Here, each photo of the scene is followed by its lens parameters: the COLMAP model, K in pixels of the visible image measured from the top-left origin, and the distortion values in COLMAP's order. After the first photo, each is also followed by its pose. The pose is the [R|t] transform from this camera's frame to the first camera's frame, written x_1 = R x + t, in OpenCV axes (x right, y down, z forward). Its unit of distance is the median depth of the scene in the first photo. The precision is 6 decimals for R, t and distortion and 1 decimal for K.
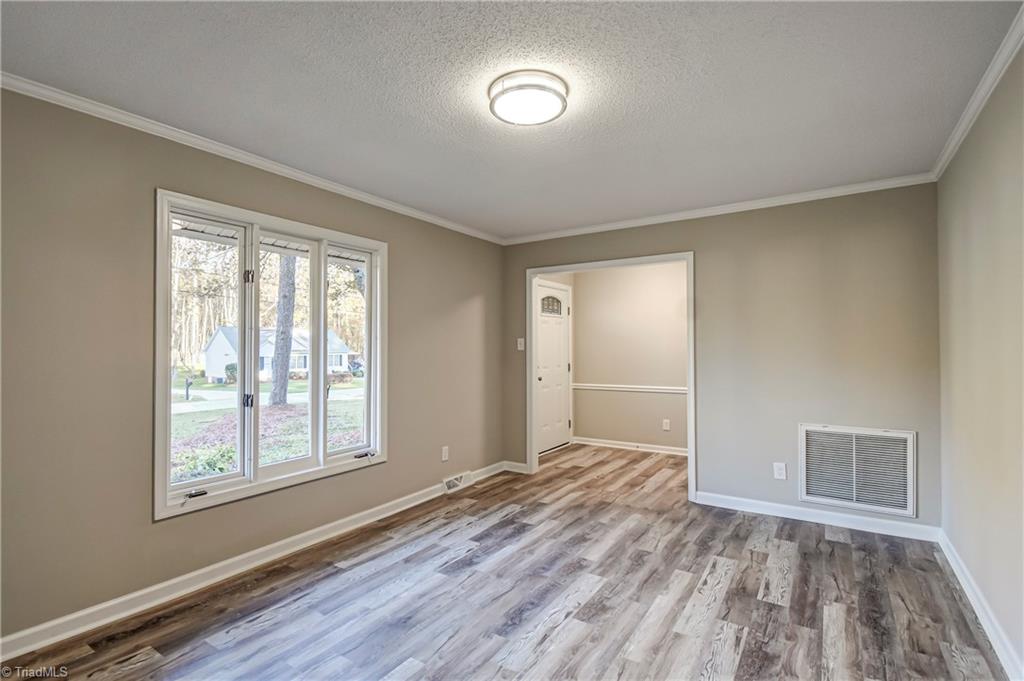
lens RADIAL K [[474.4, 0, 515.7], [0, 474.4, 349.0], [0, 0, 1]] dist [0.002148, -0.000349]
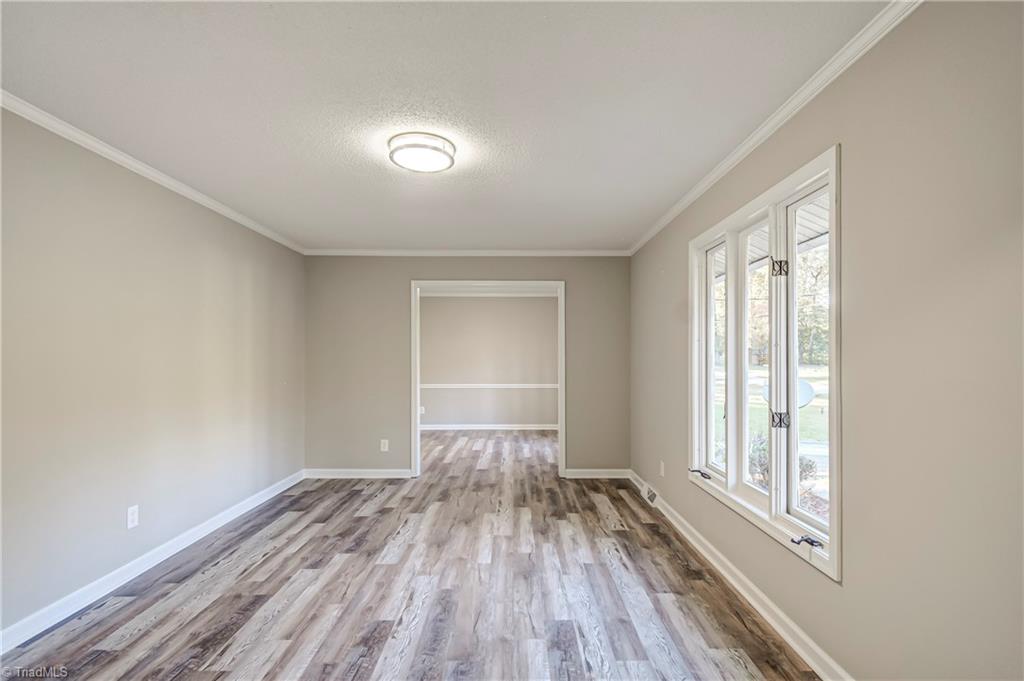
lens RADIAL K [[474.4, 0, 515.7], [0, 474.4, 349.0], [0, 0, 1]] dist [0.002148, -0.000349]
pose [[-0.837421, -0.004995, -0.546536, 0.400733], [0.001720, 0.999929, -0.011774, -0.005562], [0.546556, -0.010800, -0.837353, 1.733266]]
